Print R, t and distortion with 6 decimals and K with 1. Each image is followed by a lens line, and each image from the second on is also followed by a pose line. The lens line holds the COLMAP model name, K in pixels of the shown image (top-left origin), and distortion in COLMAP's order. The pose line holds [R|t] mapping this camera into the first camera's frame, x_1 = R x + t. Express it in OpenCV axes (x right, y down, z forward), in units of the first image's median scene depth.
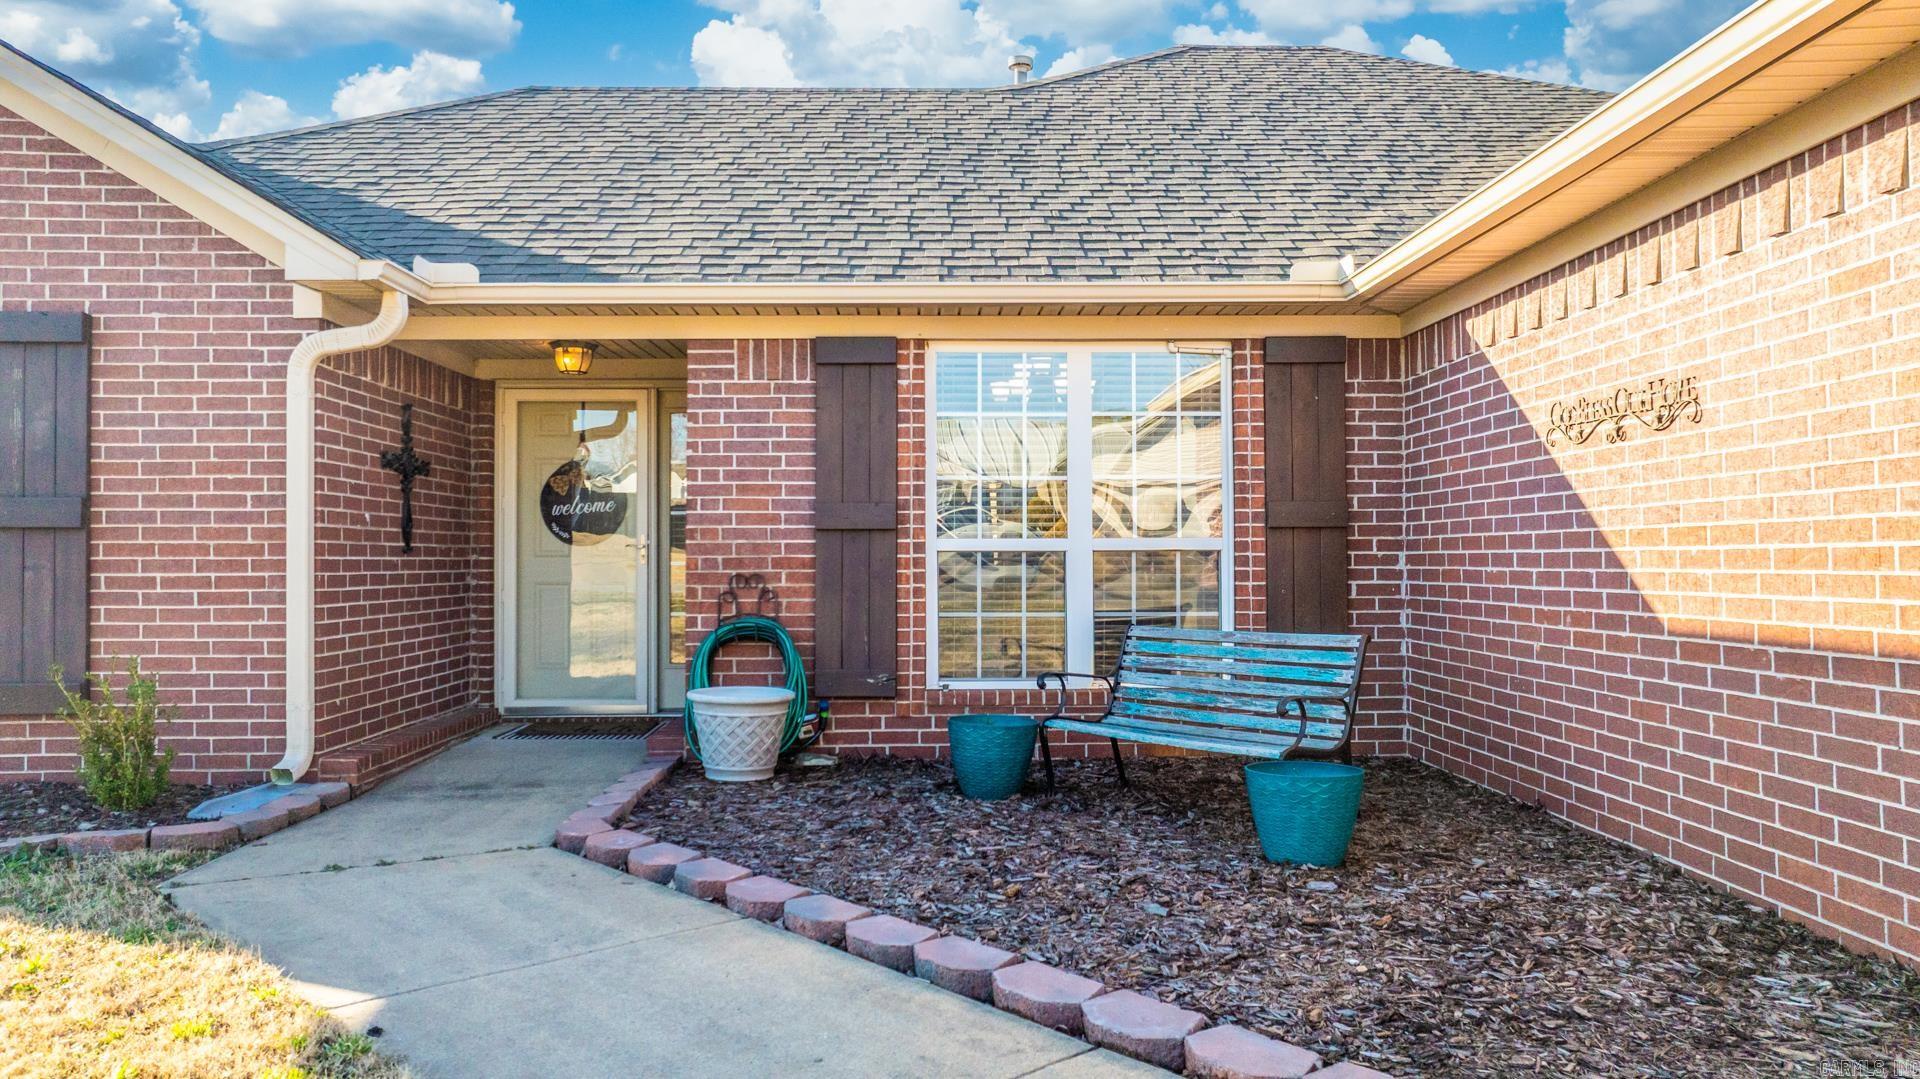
lens RADIAL K [[1358.5, 0, 950.2], [0, 1358.5, 546.4], [0, 0, 1]] dist [0.003922, 0.007067]
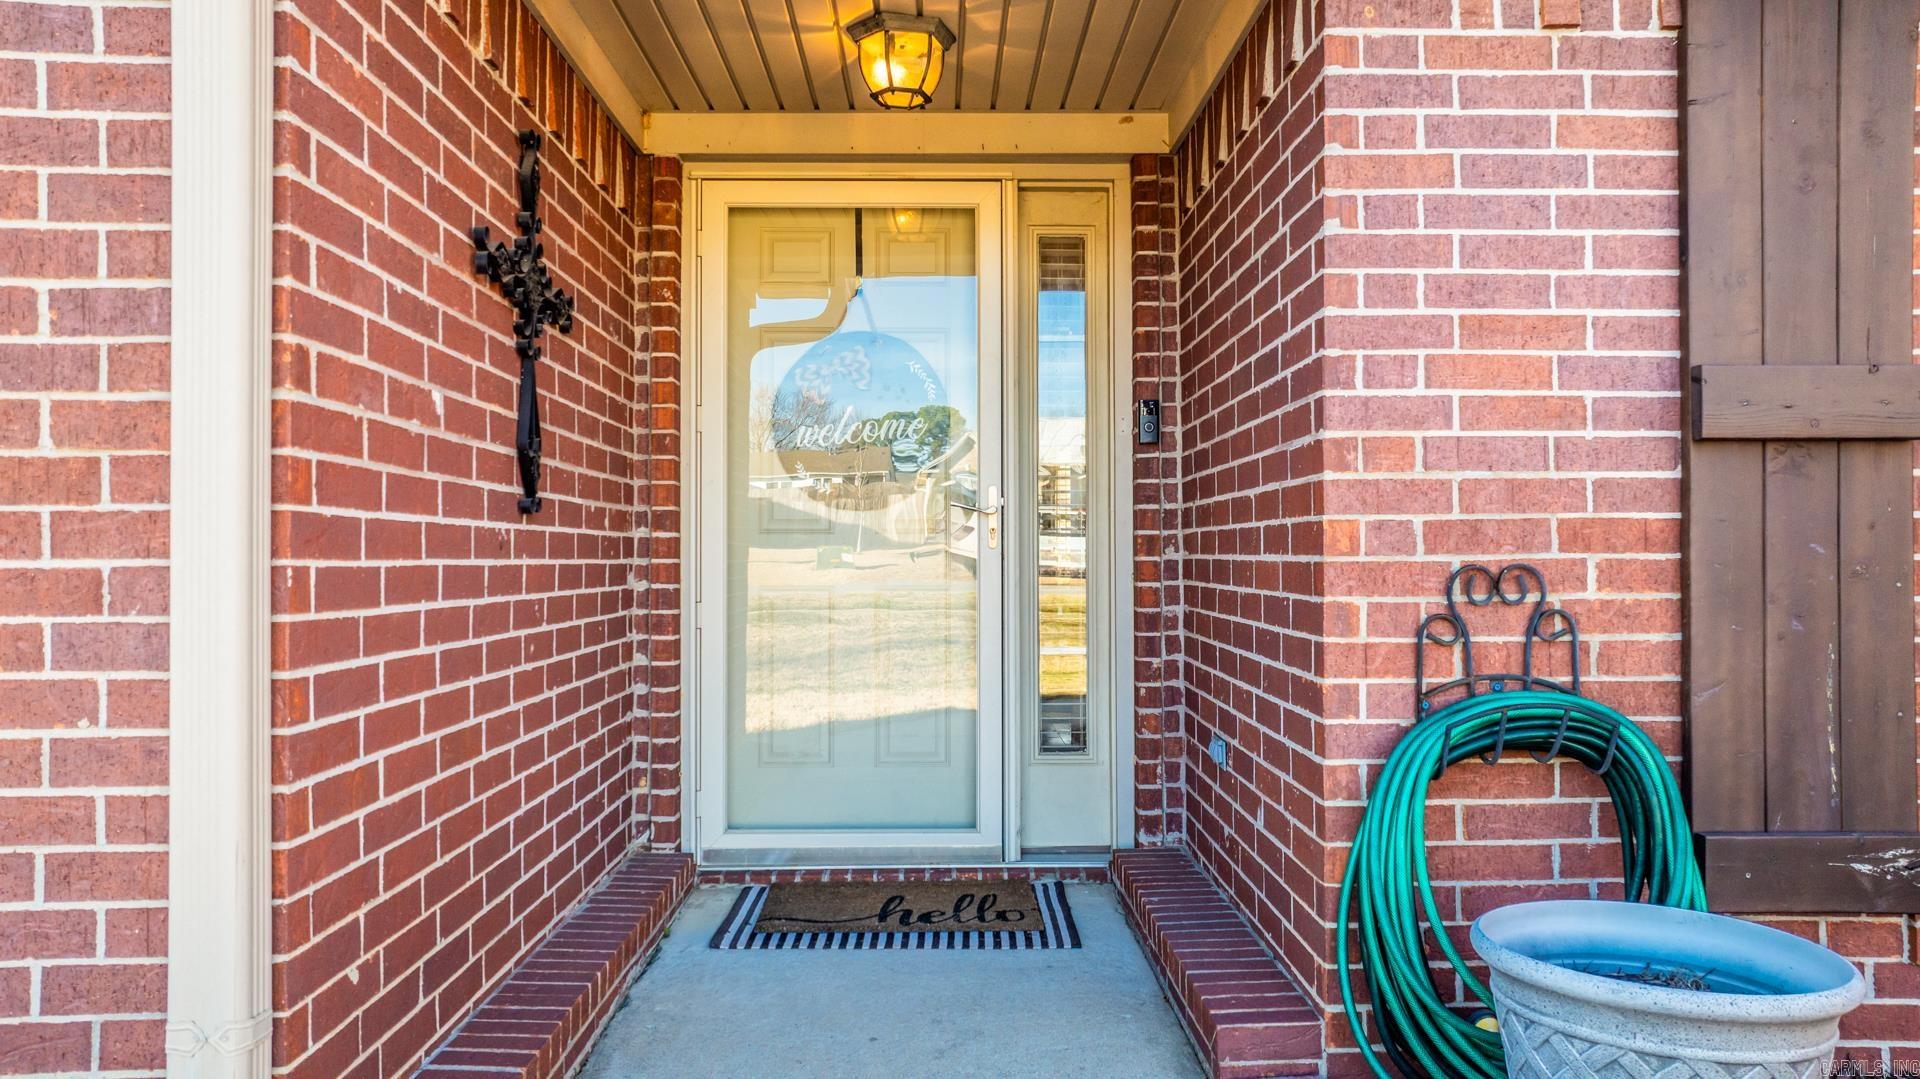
lens RADIAL K [[1358.5, 0, 971.7], [0, 1358.5, 538.3], [0, 0, 1]] dist [0.003922, 0.007067]
pose [[0.999980, -0.000390, 0.006301, -0.289126], [0.000420, 0.999989, -0.004661, 0.014707], [-0.006299, 0.004663, 0.999969, 0.640808]]
